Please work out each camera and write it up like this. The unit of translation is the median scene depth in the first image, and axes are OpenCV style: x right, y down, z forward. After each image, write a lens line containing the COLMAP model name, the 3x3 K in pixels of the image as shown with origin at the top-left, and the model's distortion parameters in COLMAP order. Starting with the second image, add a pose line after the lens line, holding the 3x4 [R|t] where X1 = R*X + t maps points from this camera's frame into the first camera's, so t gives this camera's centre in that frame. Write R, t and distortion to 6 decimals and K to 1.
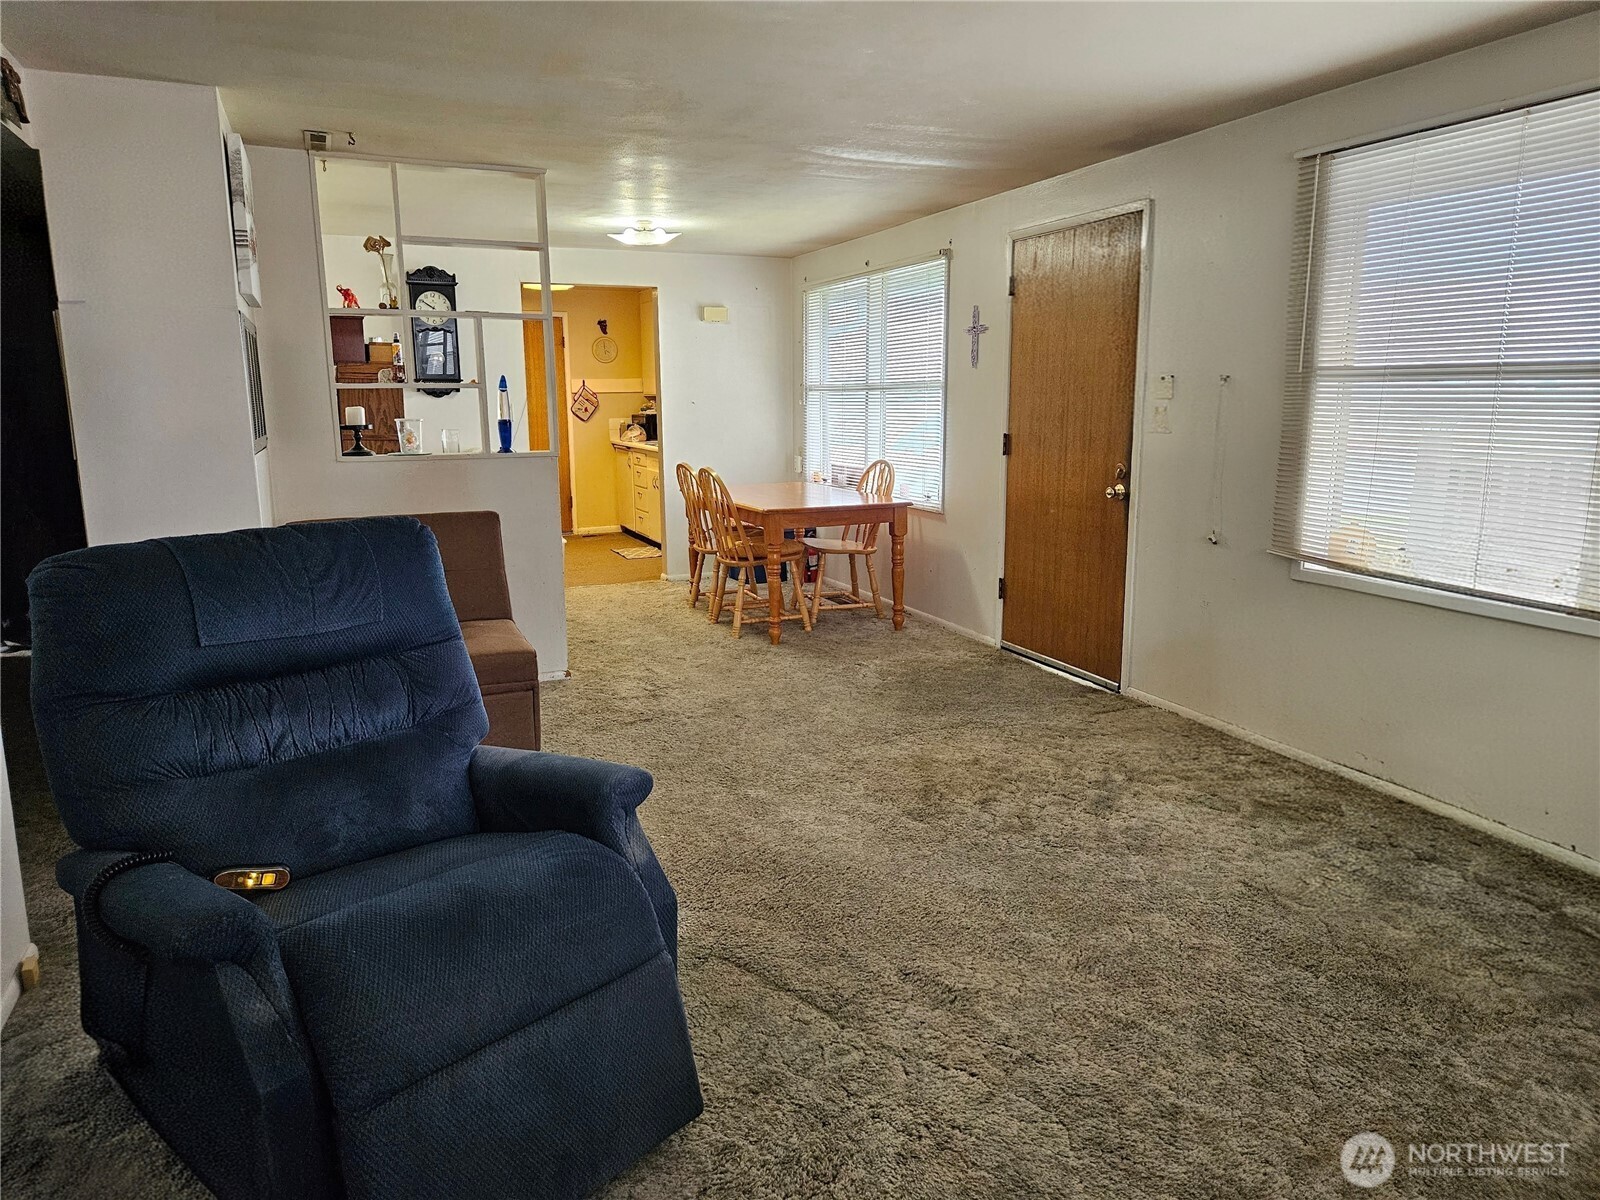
lens RADIAL K [[1075.5, 0, 799.4], [0, 1075.5, 599.3], [0, 0, 1]] dist [0.053407, -0.038273]
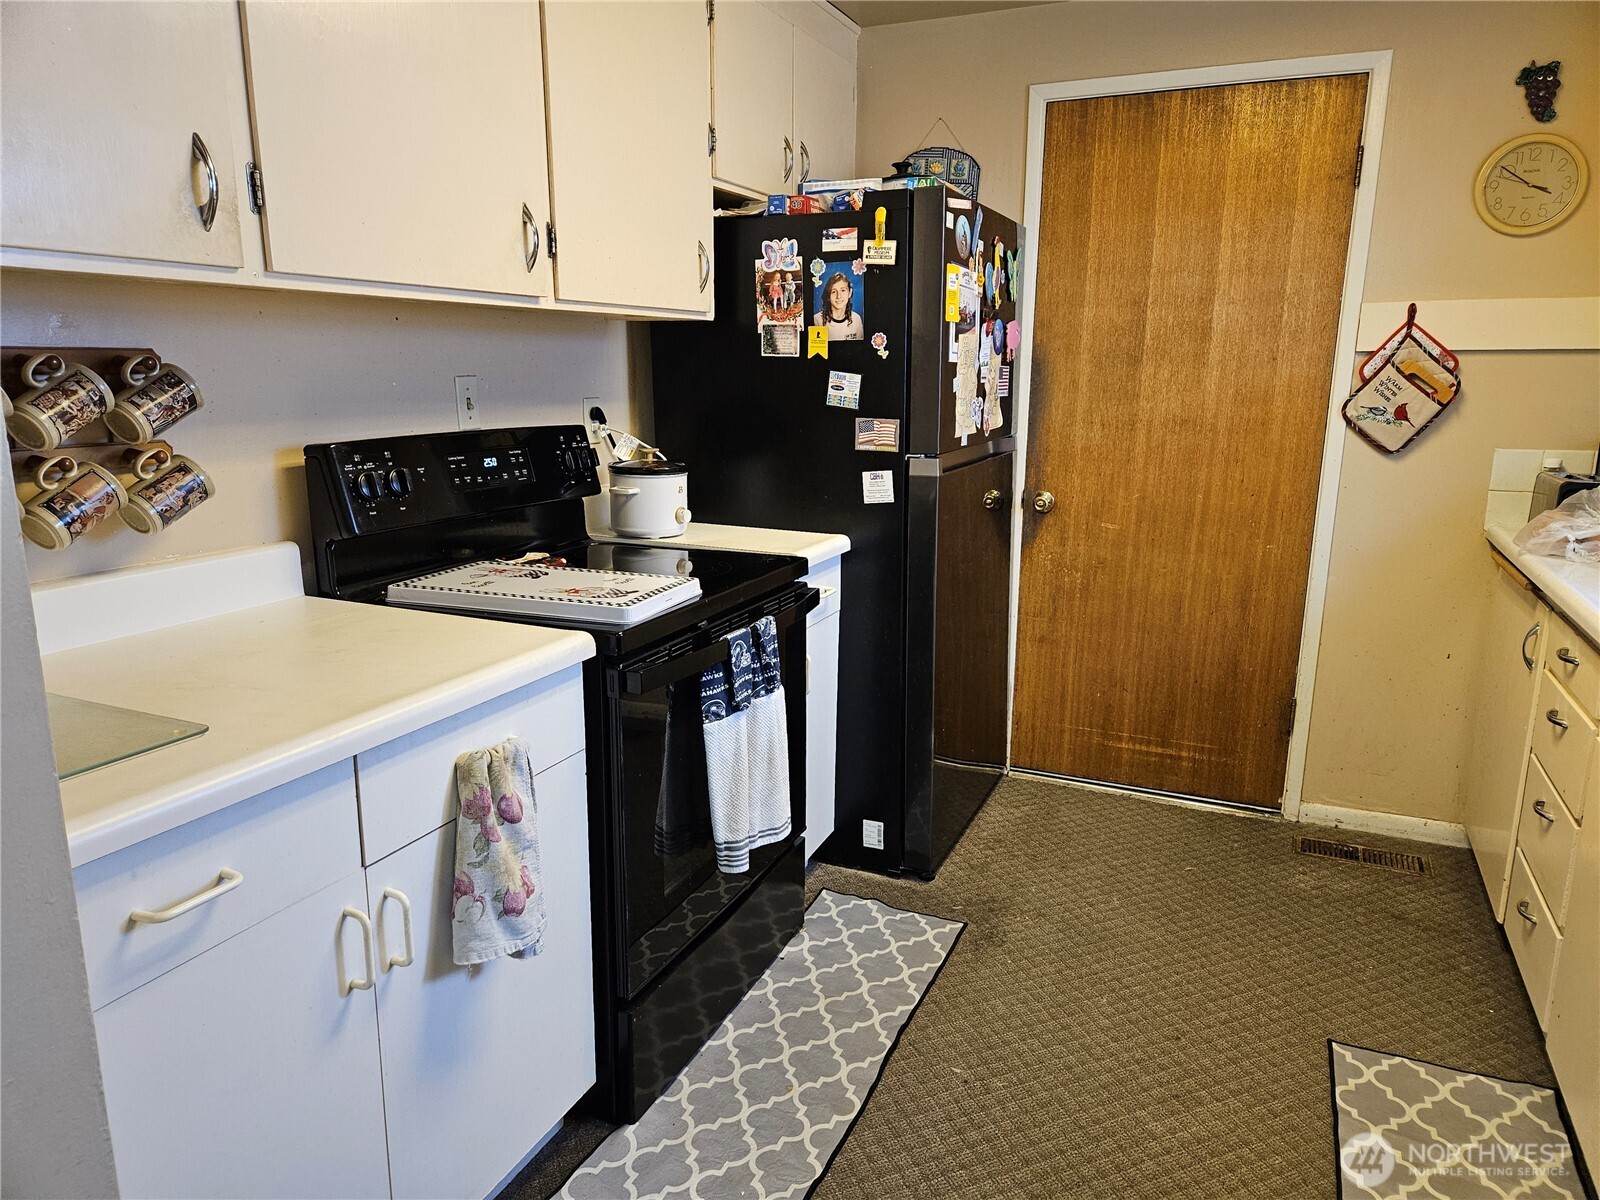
lens RADIAL K [[1075.5, 0, 802.4], [0, 1075.5, 602.3], [0, 0, 1]] dist [0.053407, -0.038273]
pose [[0.671620, 0.168909, -0.721386, -0.091996], [-0.150186, 0.984490, 0.090689, -0.130674], [0.725515, 0.047433, 0.686570, 0.702119]]
